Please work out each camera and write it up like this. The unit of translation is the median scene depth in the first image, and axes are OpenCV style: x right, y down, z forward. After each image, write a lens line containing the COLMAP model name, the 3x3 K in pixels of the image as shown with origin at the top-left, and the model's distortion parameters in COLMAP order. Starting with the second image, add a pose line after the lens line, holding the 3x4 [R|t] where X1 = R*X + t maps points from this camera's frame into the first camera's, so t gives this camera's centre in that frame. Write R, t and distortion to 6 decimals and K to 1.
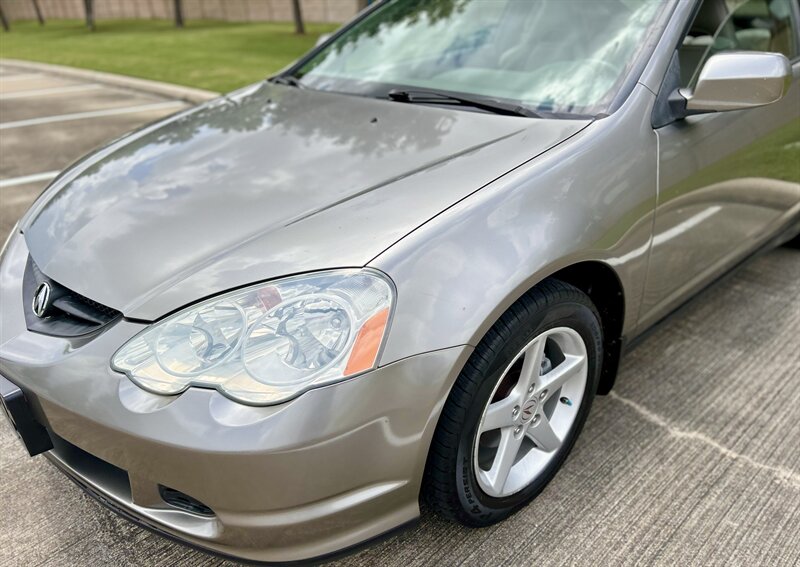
lens RADIAL K [[601.6, 0, 403.7], [0, 601.6, 304.0], [0, 0, 1]] dist [0.001729, -0.007266]
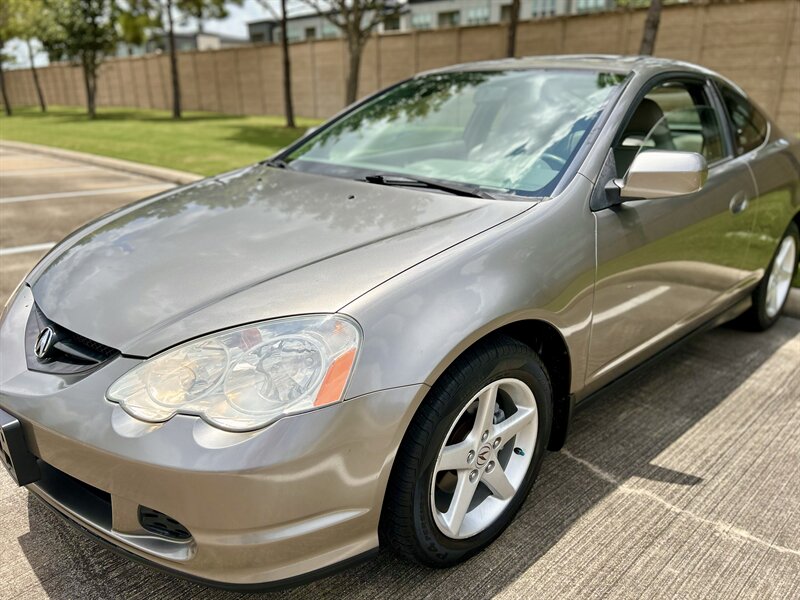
lens RADIAL K [[608.9, 0, 400.0], [0, 608.9, 300.0], [0, 0, 1]] dist [0.004931, -0.028654]
pose [[0.999334, 0.027988, 0.023397, 0.022060], [-0.024092, 0.987958, -0.152834, 0.066152], [-0.027392, 0.152169, 0.987975, -0.124117]]
